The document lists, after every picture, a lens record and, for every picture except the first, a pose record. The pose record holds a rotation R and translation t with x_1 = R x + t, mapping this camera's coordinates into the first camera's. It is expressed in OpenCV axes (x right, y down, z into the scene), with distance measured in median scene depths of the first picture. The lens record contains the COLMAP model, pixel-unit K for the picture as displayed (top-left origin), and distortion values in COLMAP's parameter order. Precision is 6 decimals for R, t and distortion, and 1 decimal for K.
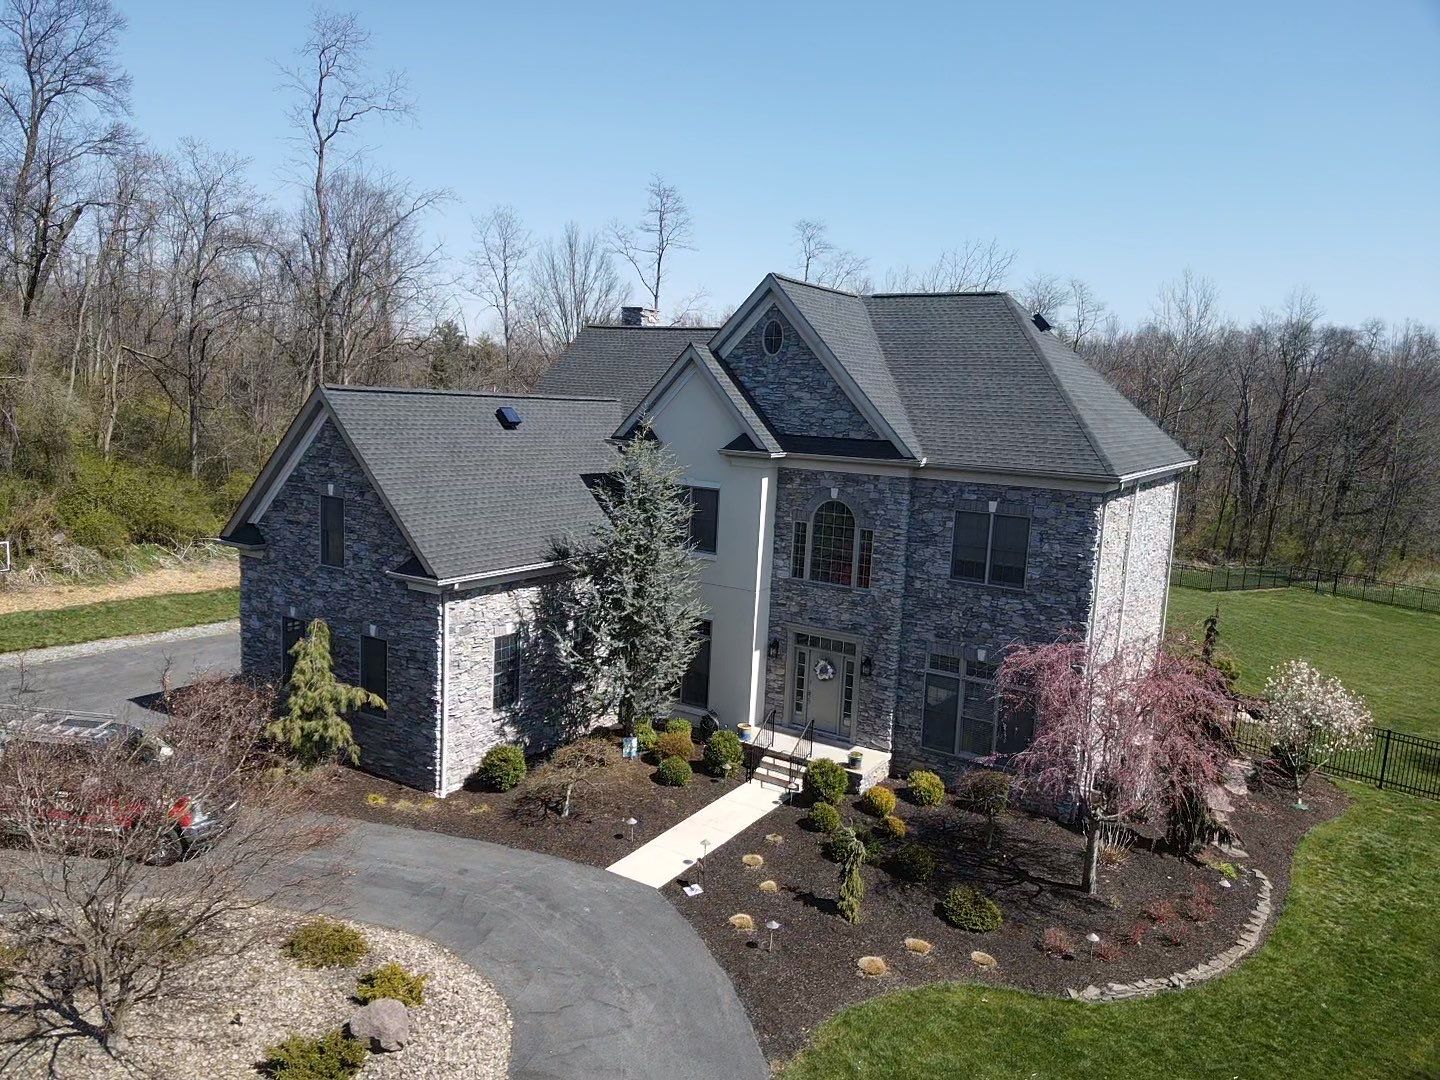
lens RADIAL K [[1036.2, 0, 713.9], [0, 1036.2, 542.9], [0, 0, 1]] dist [0.215534, -0.466963]
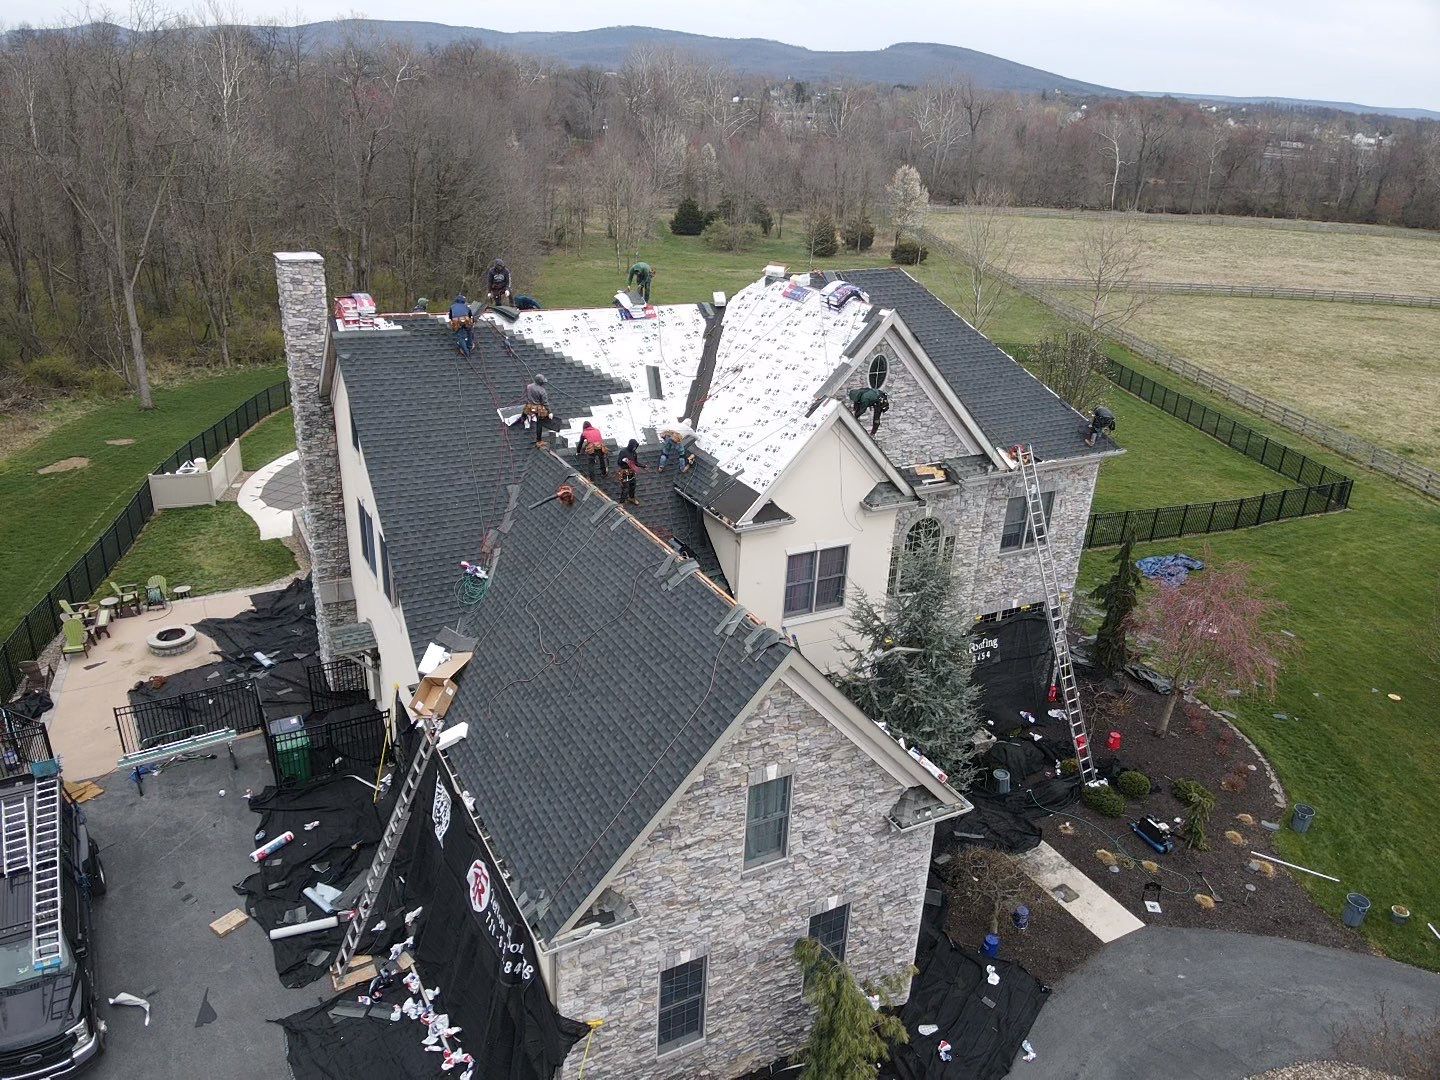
lens RADIAL K [[1041.7, 0, 716.2], [0, 1041.7, 536.4], [0, 0, 1]] dist [0.160284, -0.381855]
pose [[0.489393, -0.356811, 0.795727, -0.846193], [0.105259, 0.929962, 0.352267, -0.426168], [-0.865688, -0.088640, 0.492674, 0.693212]]
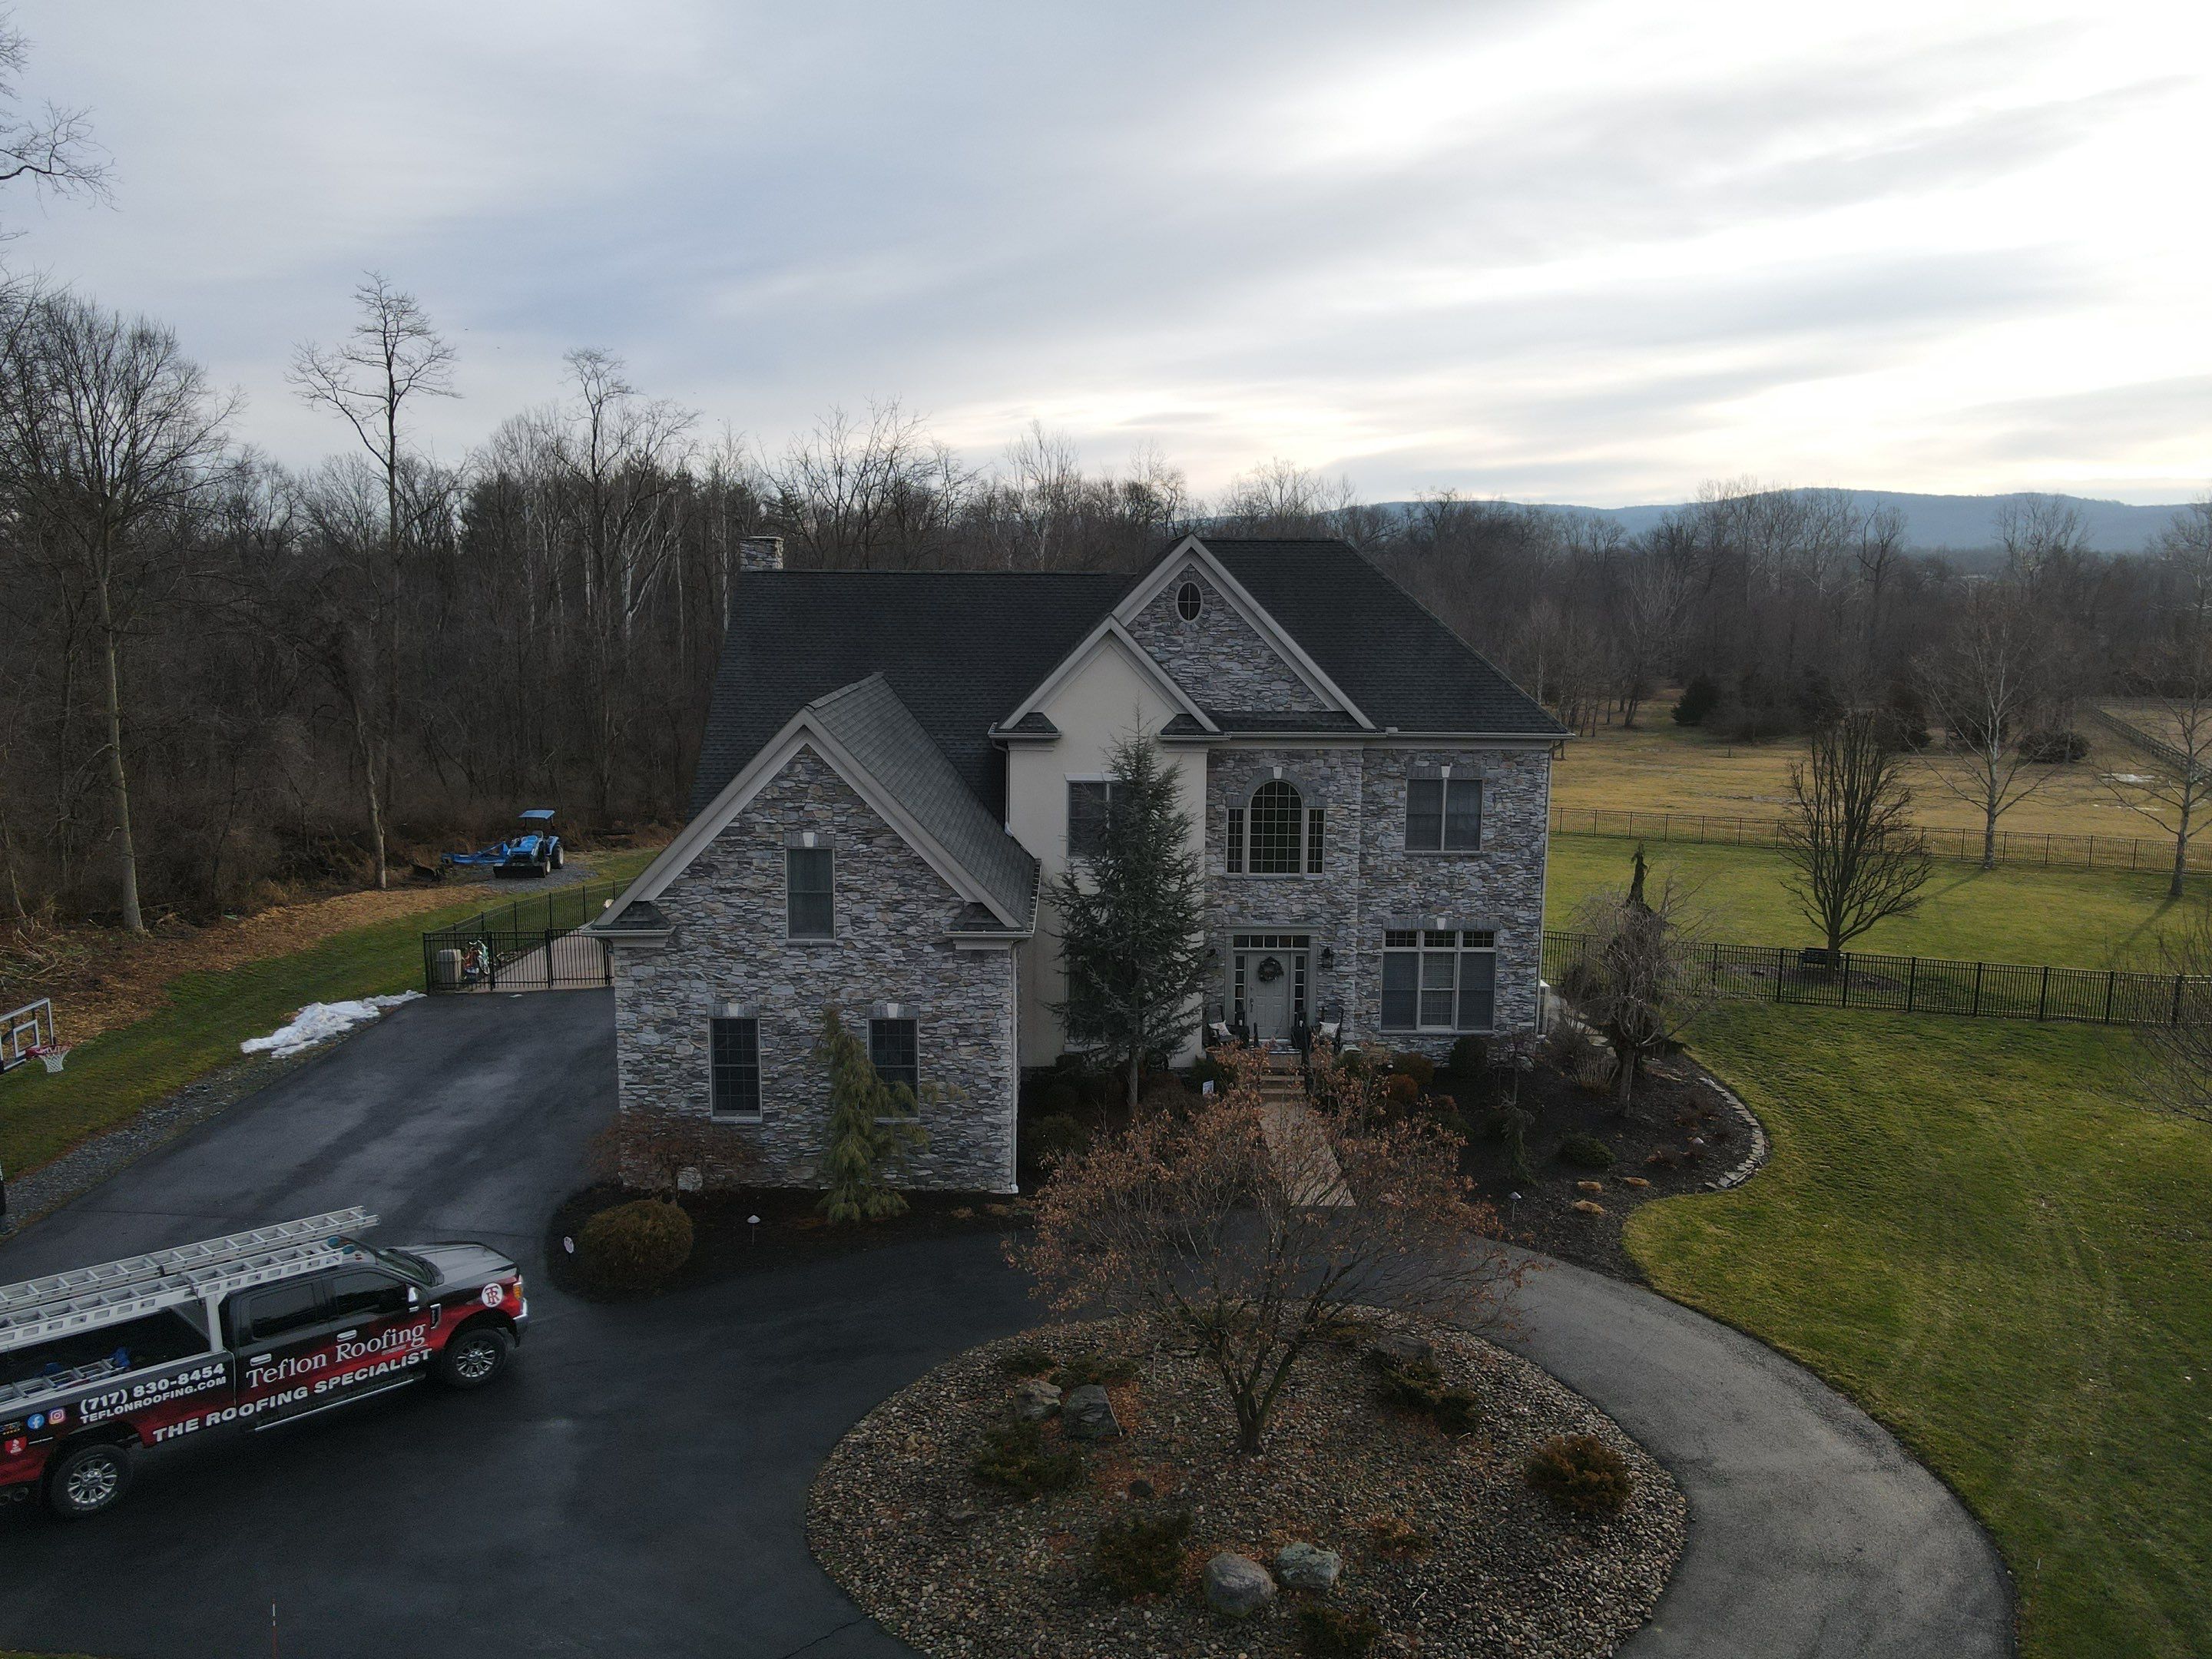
lens RADIAL K [[1627.6, 0, 1099.6], [0, 1627.6, 831.0], [0, 0, 1]] dist [-0.036586, 0.117198]
pose [[0.834990, -0.123577, 0.536209, -0.797336], [0.110847, 0.992255, 0.056068, -0.097037], [-0.538984, 0.012621, 0.842221, -0.101635]]
